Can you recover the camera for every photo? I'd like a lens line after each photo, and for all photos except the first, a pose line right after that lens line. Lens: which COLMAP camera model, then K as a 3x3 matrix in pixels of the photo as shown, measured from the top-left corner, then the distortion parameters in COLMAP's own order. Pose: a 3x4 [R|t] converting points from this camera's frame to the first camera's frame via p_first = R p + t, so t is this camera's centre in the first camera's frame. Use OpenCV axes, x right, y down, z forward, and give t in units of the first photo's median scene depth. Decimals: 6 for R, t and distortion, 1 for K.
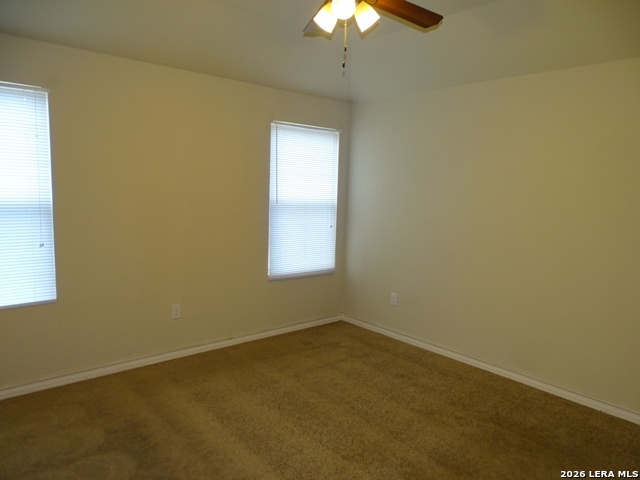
lens RADIAL K [[427.1, 0, 320.0], [0, 427.1, 240.0], [0, 0, 1]] dist [0.005518, 0.001844]
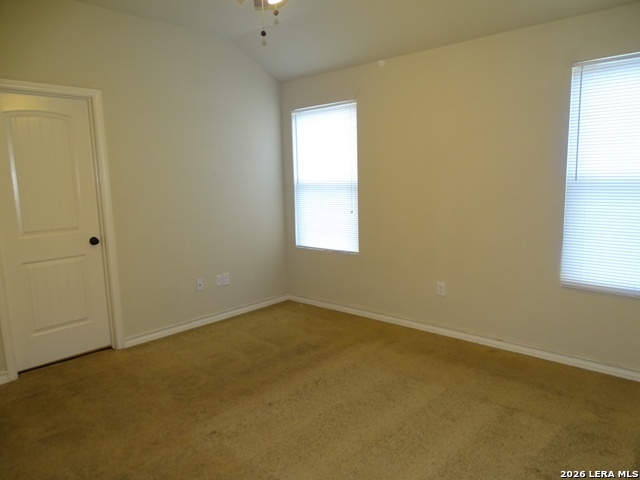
lens RADIAL K [[454.2, 0, 320.0], [0, 454.2, 240.0], [0, 0, 1]] dist [-0.003485, 0.001202]
pose [[0.143871, 0.123346, -0.981879, 0.802312], [-0.074322, 0.990746, 0.113570, -0.058859], [0.986802, 0.056636, 0.151707, 0.651805]]
